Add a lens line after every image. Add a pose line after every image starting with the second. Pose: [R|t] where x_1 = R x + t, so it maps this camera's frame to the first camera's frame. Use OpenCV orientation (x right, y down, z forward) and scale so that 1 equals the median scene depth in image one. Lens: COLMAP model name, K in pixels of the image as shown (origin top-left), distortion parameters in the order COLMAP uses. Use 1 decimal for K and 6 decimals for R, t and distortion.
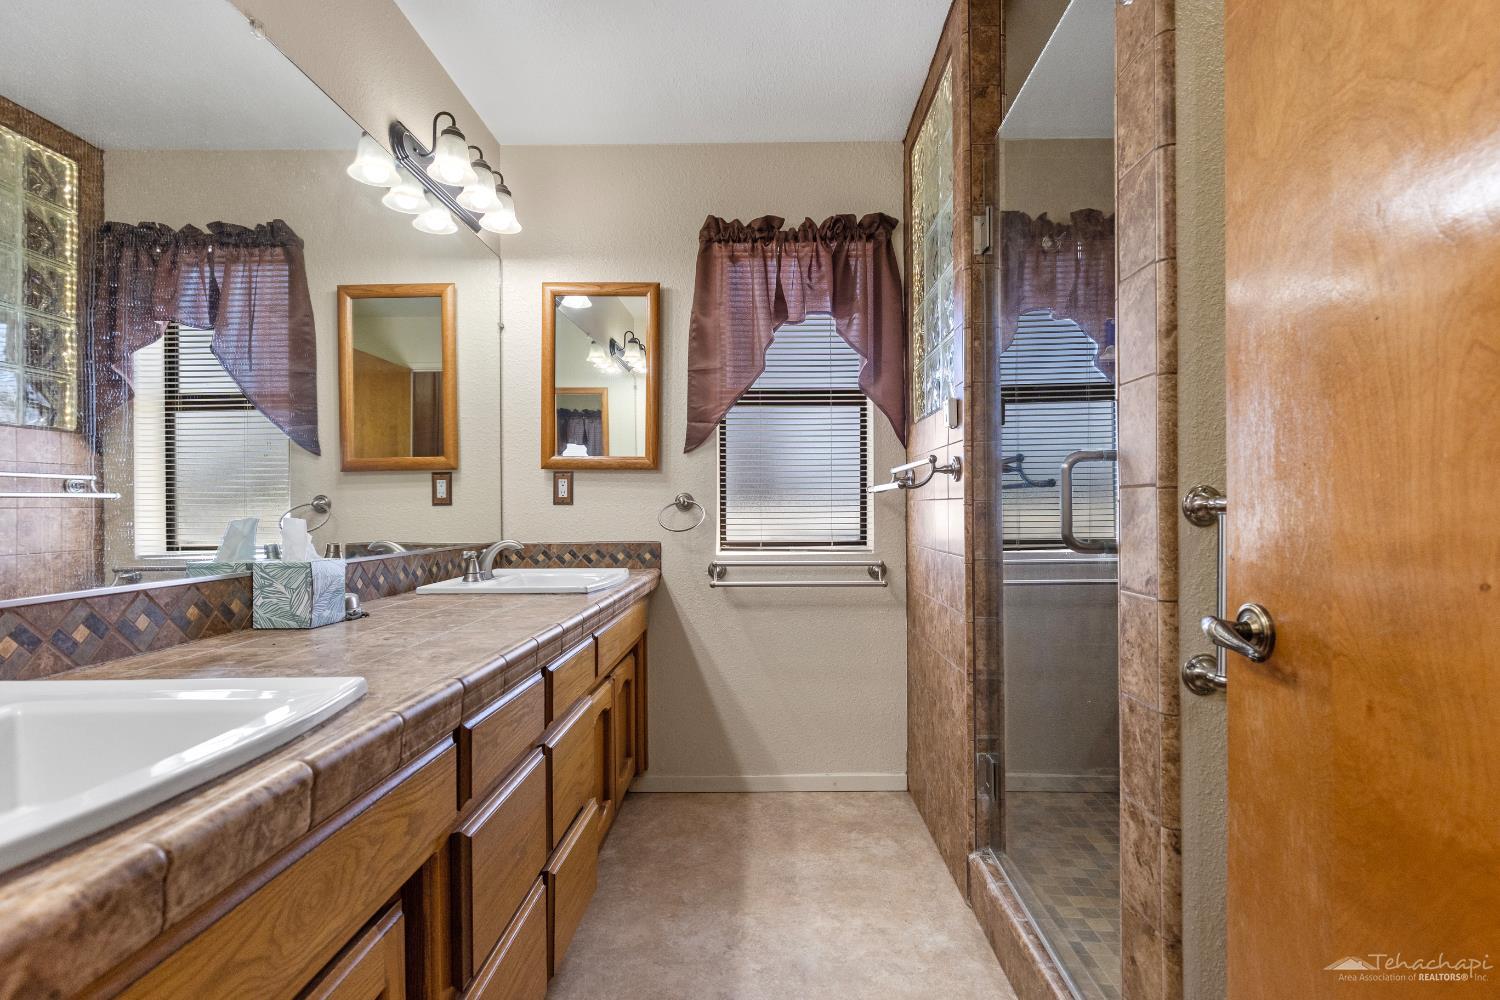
lens RADIAL K [[721.3, 0, 750.0], [0, 721.3, 500.0], [0, 0, 1]] dist [0.003544, 0.000532]
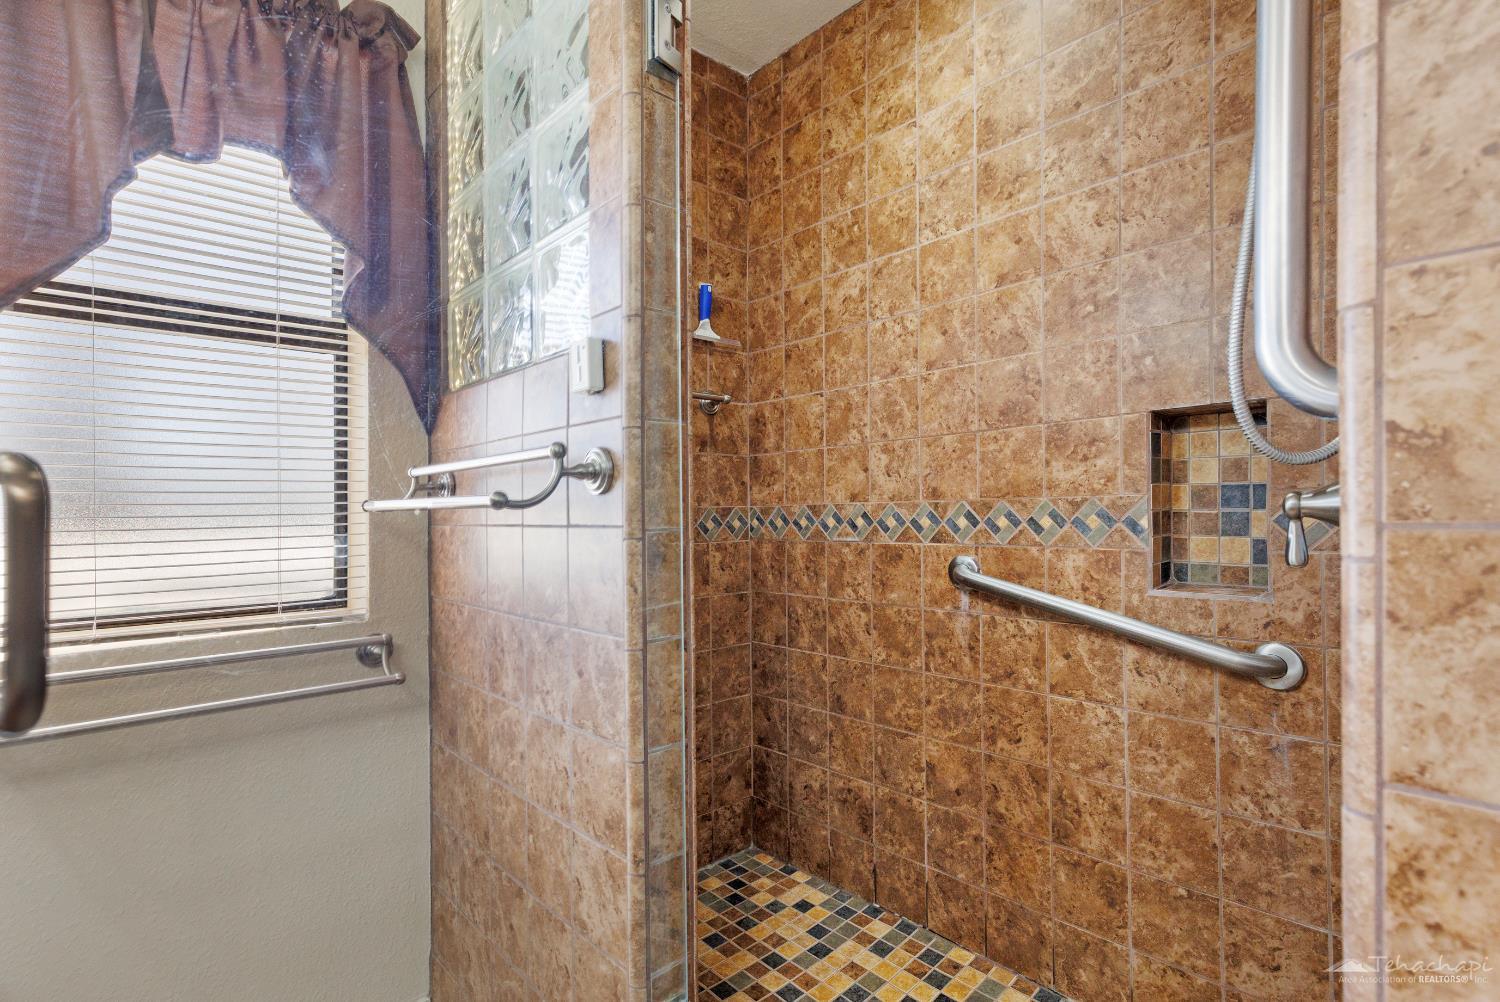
lens RADIAL K [[721.3, 0, 750.0], [0, 721.3, 501.0], [0, 0, 1]] dist [0.003544, 0.000532]
pose [[0.722500, 0.004024, 0.691359, -0.001093], [0.005472, 0.999918, -0.011539, -0.013596], [-0.691349, 0.012120, 0.722419, 0.513491]]
